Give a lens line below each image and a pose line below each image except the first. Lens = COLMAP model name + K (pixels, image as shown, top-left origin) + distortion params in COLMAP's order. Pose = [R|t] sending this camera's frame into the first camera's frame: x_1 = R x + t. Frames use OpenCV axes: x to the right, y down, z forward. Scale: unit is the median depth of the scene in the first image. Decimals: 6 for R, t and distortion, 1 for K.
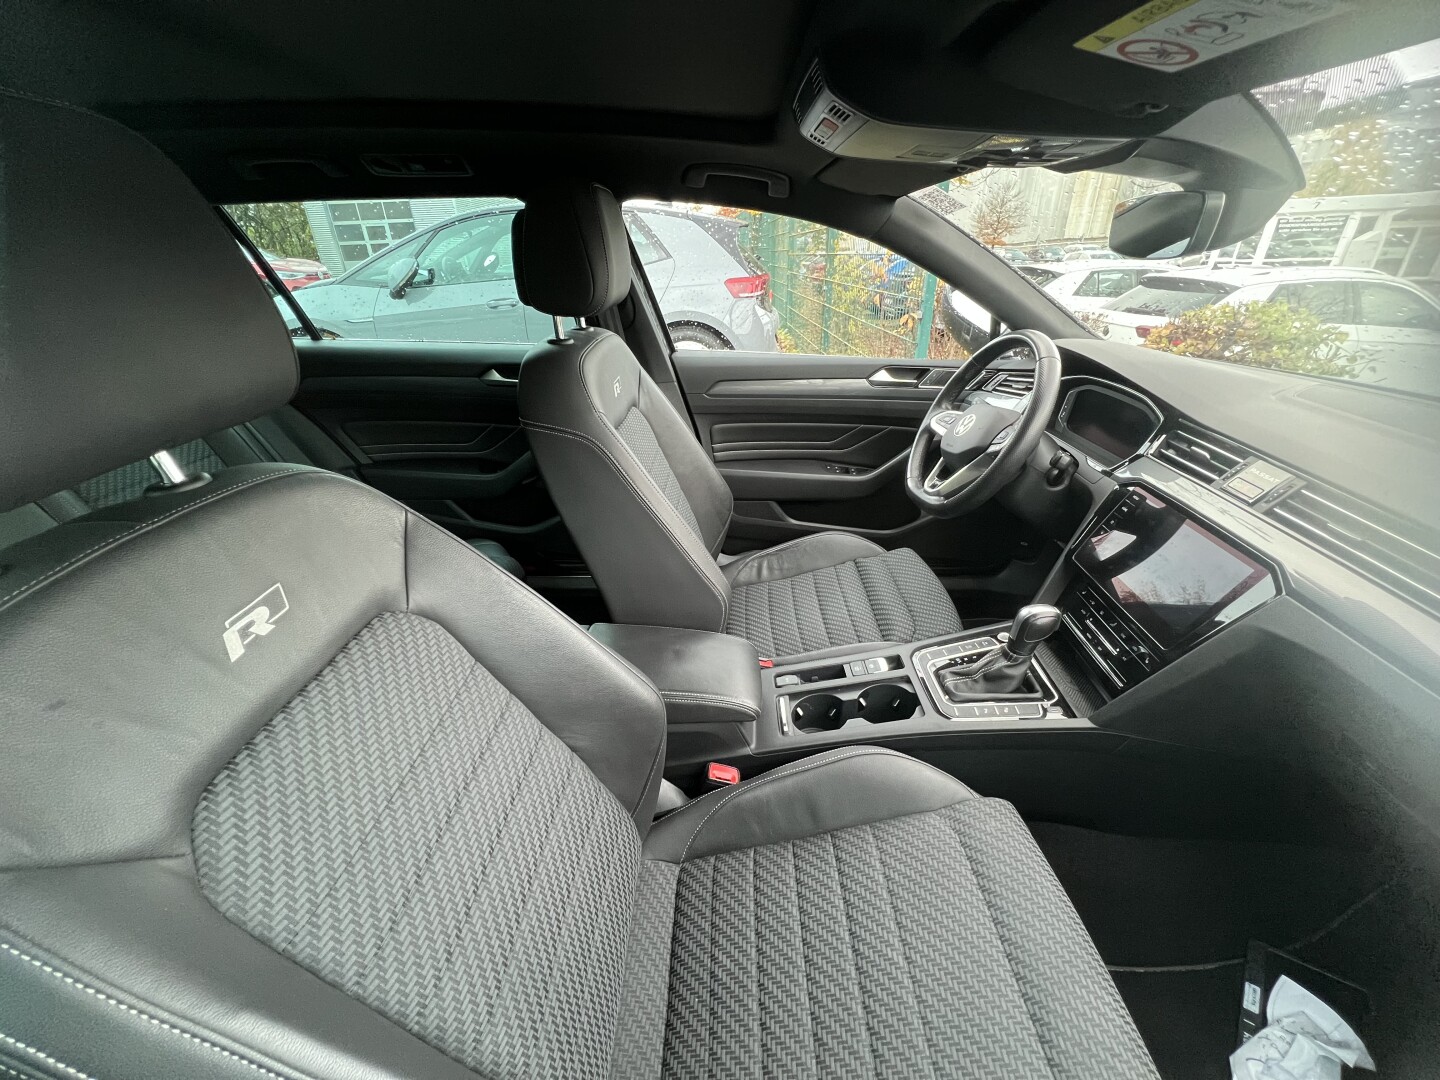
lens RADIAL K [[573.0, 0, 715.9], [0, 573.0, 550.3], [0, 0, 1]] dist [-0.000586, -0.000237]
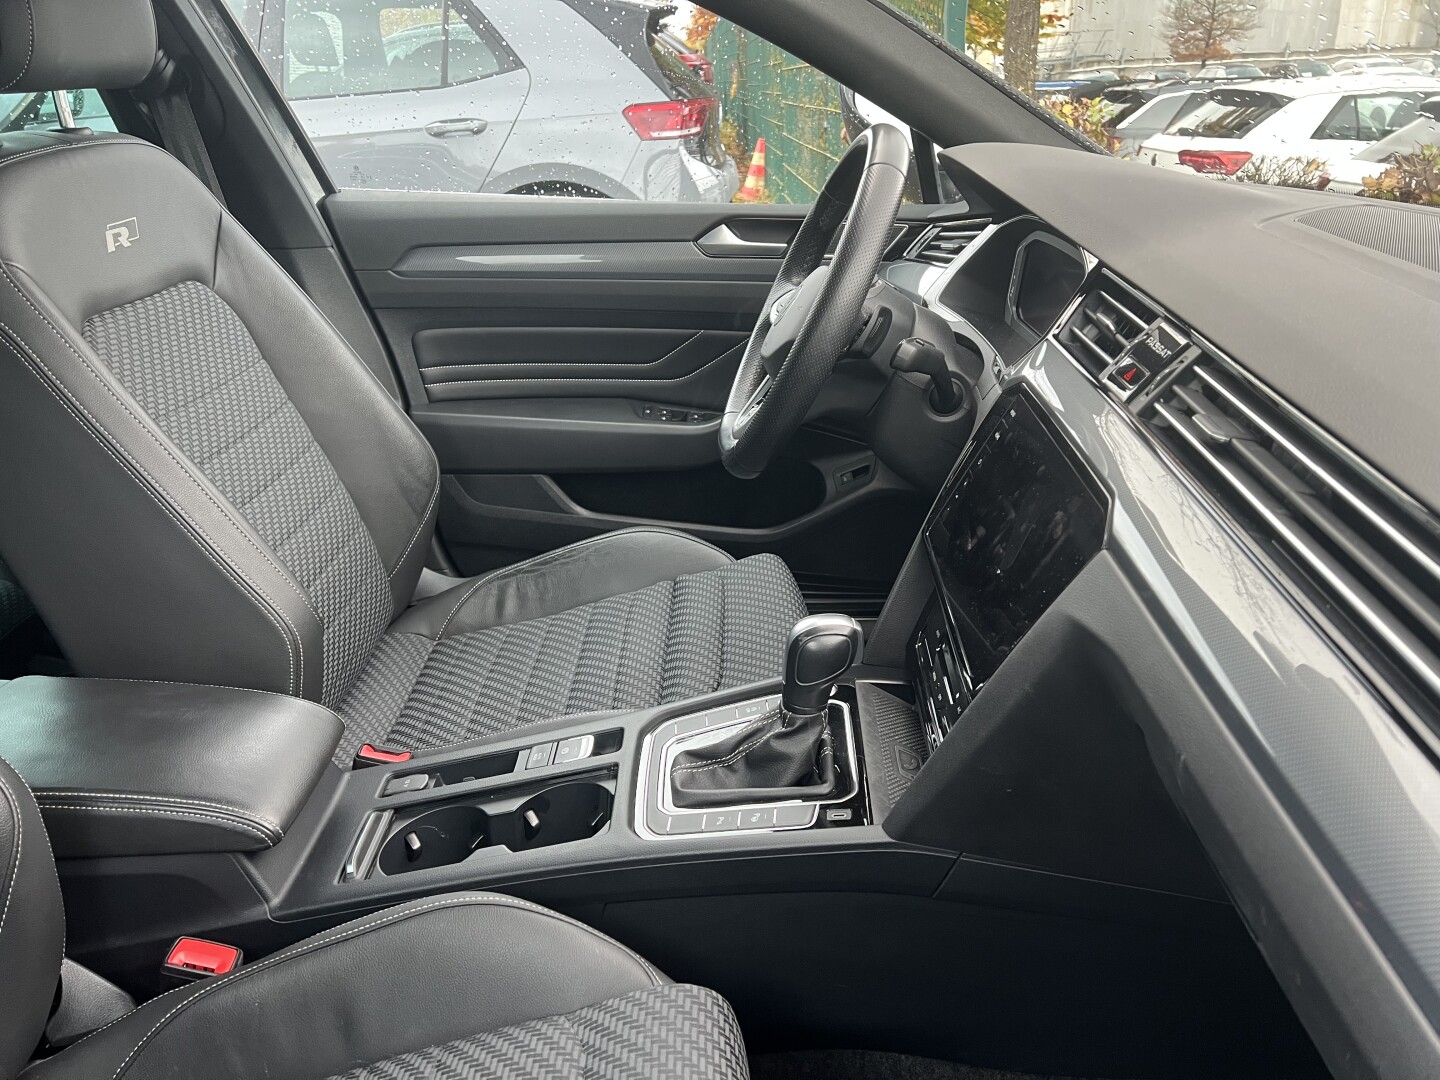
lens RADIAL K [[1087.8, 0, 716.1], [0, 1087.8, 539.9], [0, 0, 1]] dist [0.061850, -0.084148]
pose [[0.999868, -0.011761, 0.011165, 0.313901], [0.012624, 0.996665, -0.080614, 0.073378], [-0.010180, 0.080745, 0.996683, -0.001205]]
